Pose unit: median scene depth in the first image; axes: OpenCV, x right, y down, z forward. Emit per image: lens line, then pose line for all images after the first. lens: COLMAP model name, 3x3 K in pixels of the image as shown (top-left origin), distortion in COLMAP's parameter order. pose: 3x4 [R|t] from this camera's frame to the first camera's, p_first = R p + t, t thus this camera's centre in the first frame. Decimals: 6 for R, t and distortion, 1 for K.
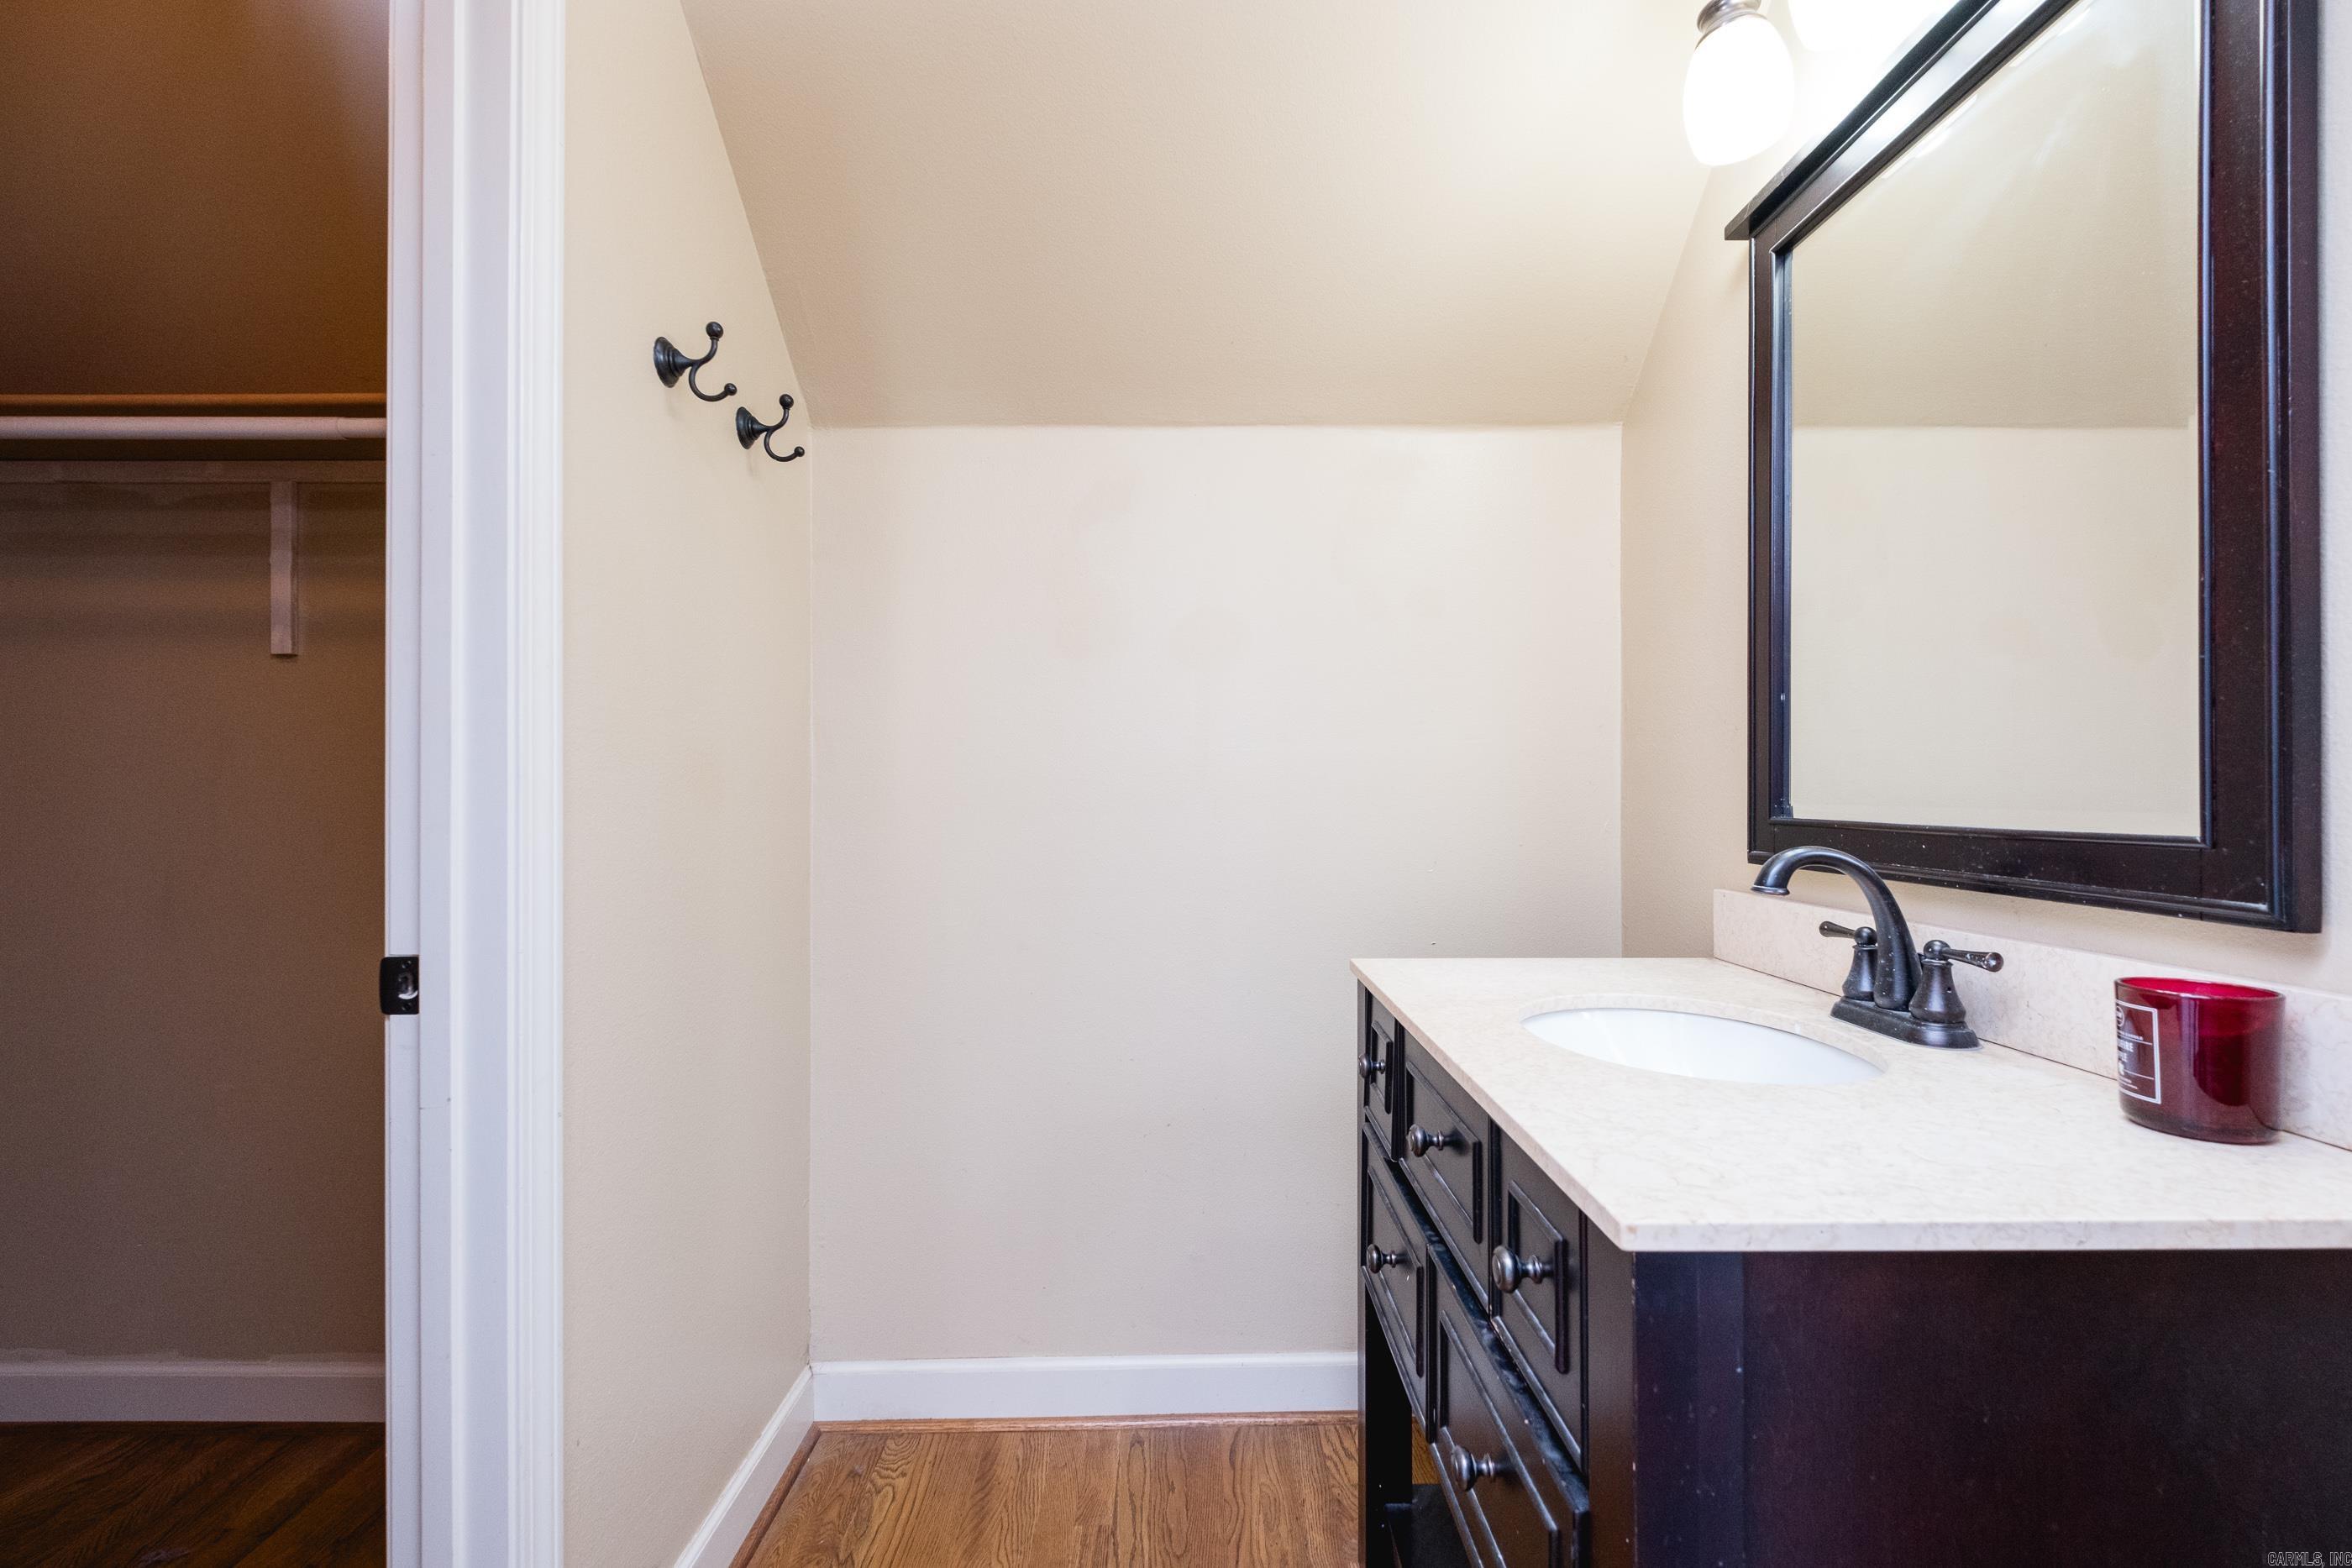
lens RADIAL K [[1030.6, 0, 1192.6], [0, 1030.6, 793.5], [0, 0, 1]] dist [0.001816, -0.001173]
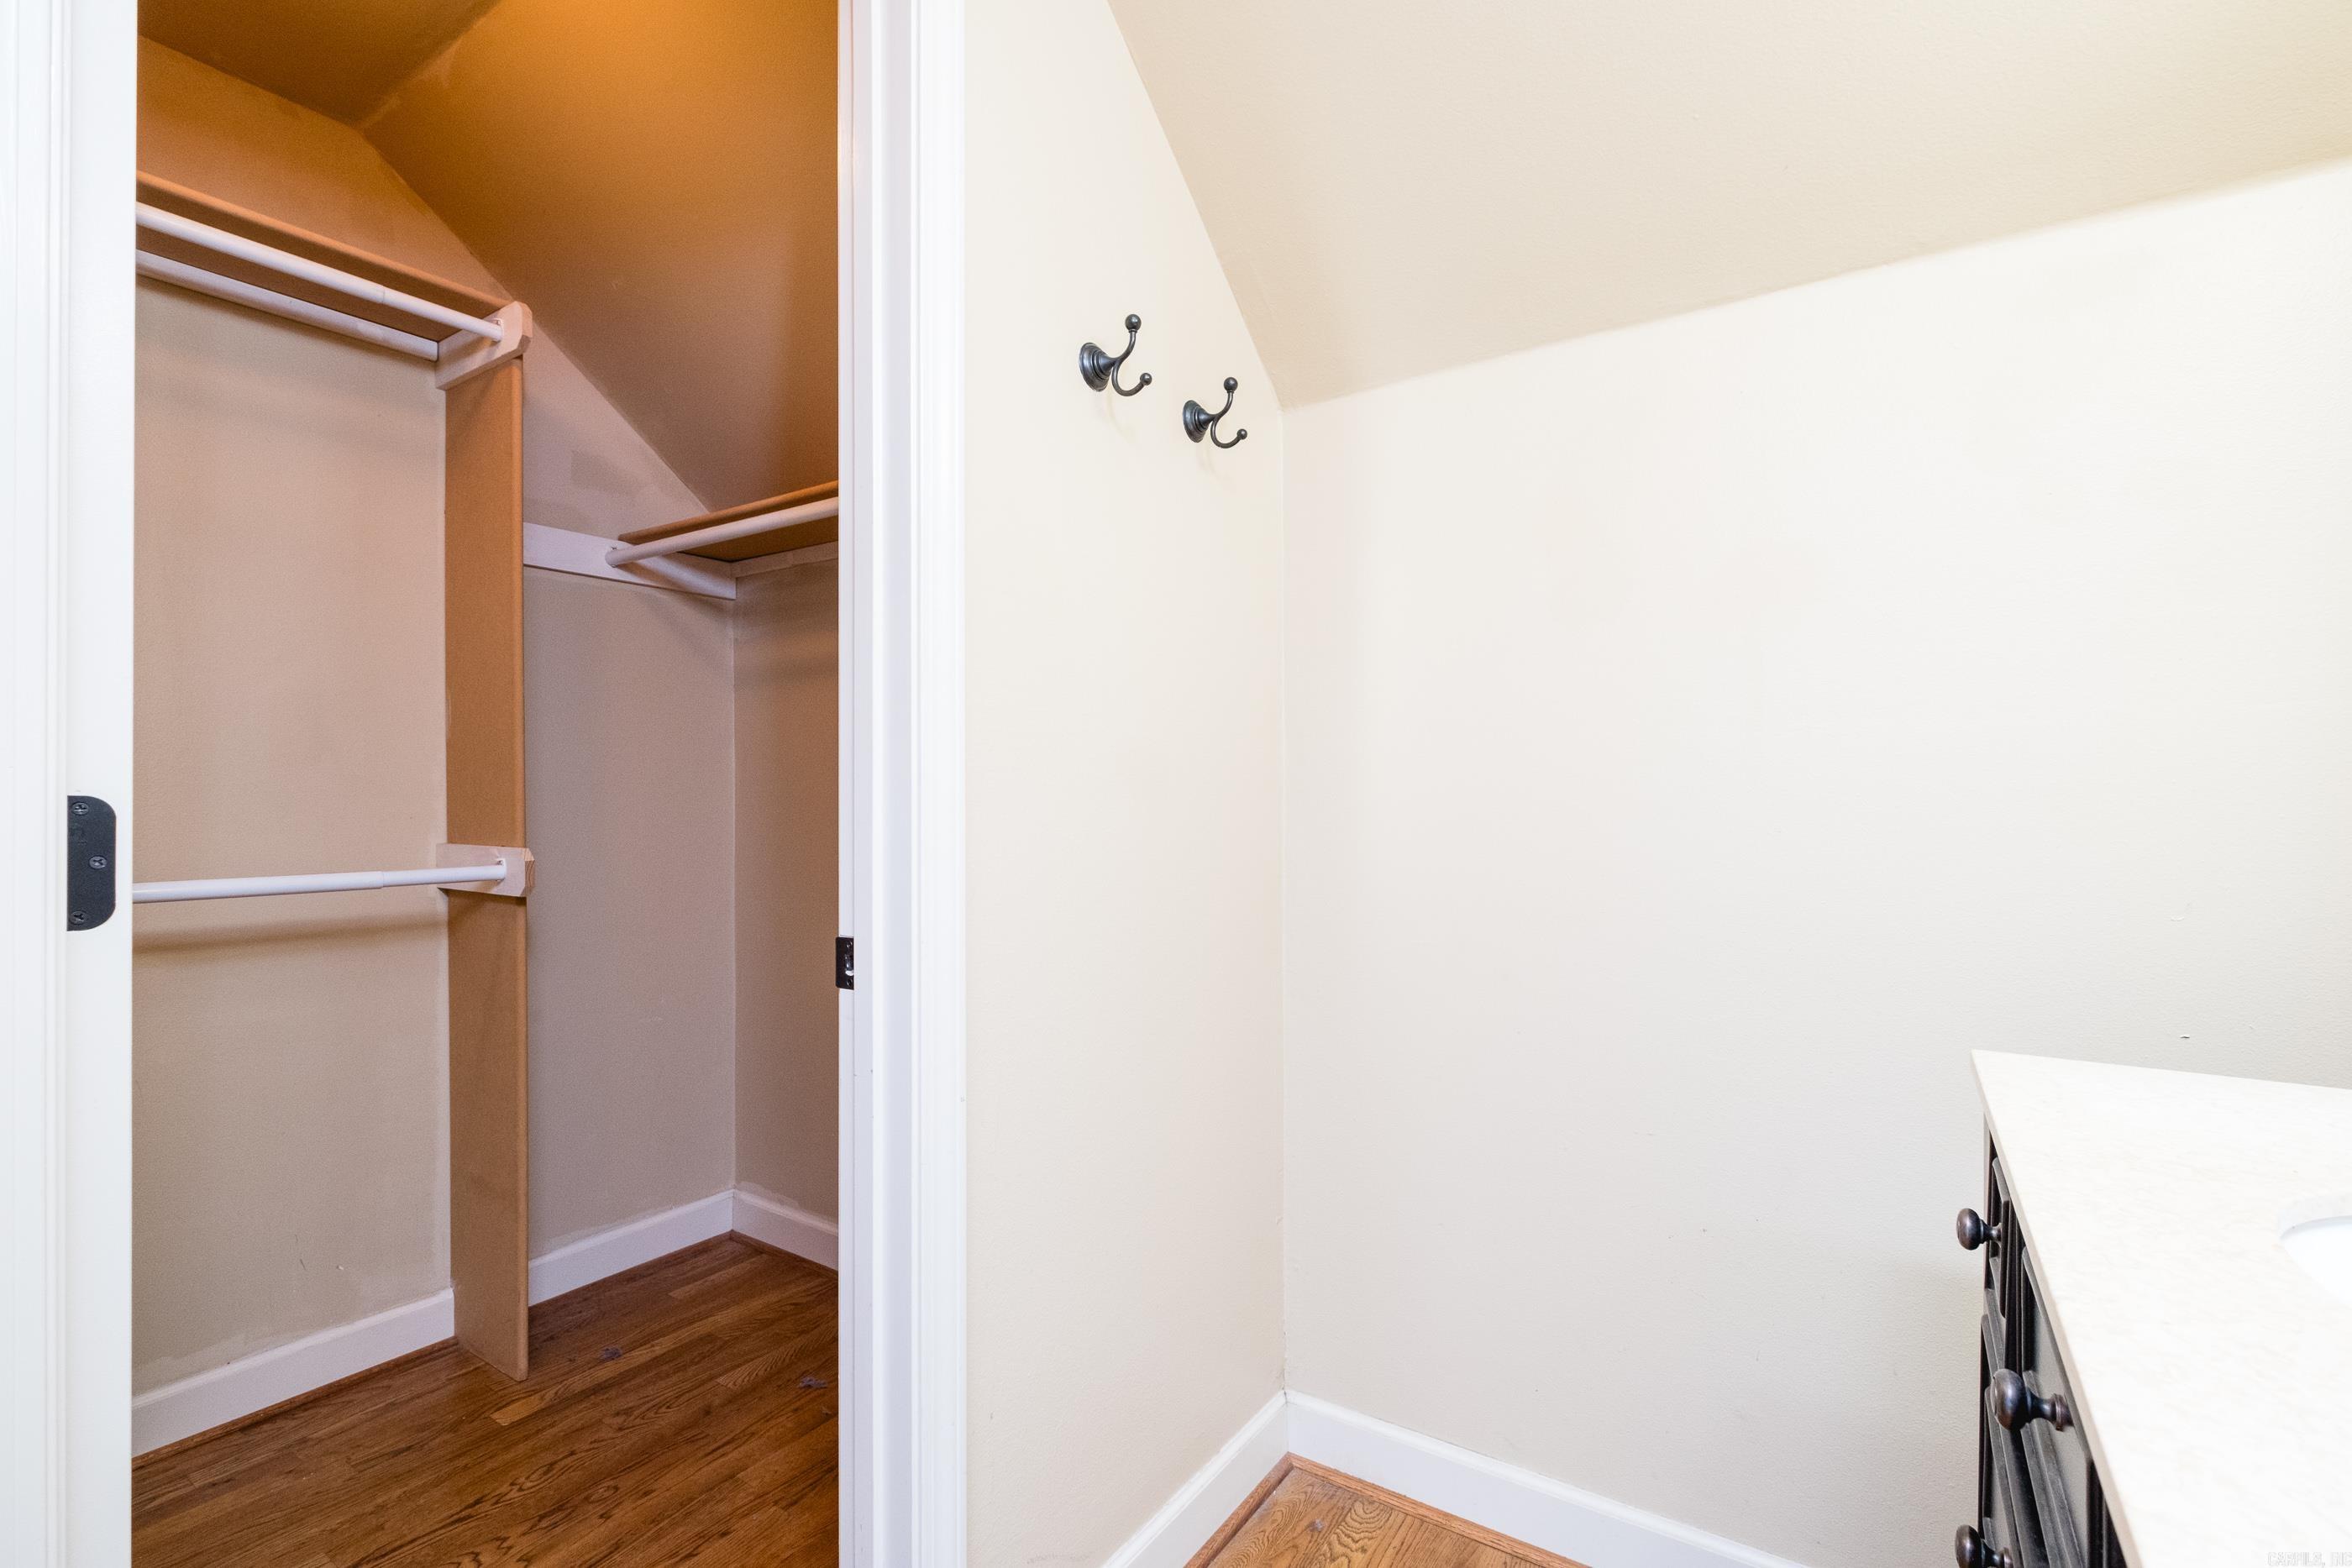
lens RADIAL K [[1030.6, 0, 1192.6], [0, 1030.6, 793.5], [0, 0, 1]] dist [0.001816, -0.001173]
pose [[0.820440, -0.001189, -0.571731, 0.115307], [0.000089, 0.999998, -0.001953, 0.001627], [0.571732, 0.001552, 0.820439, 0.178798]]
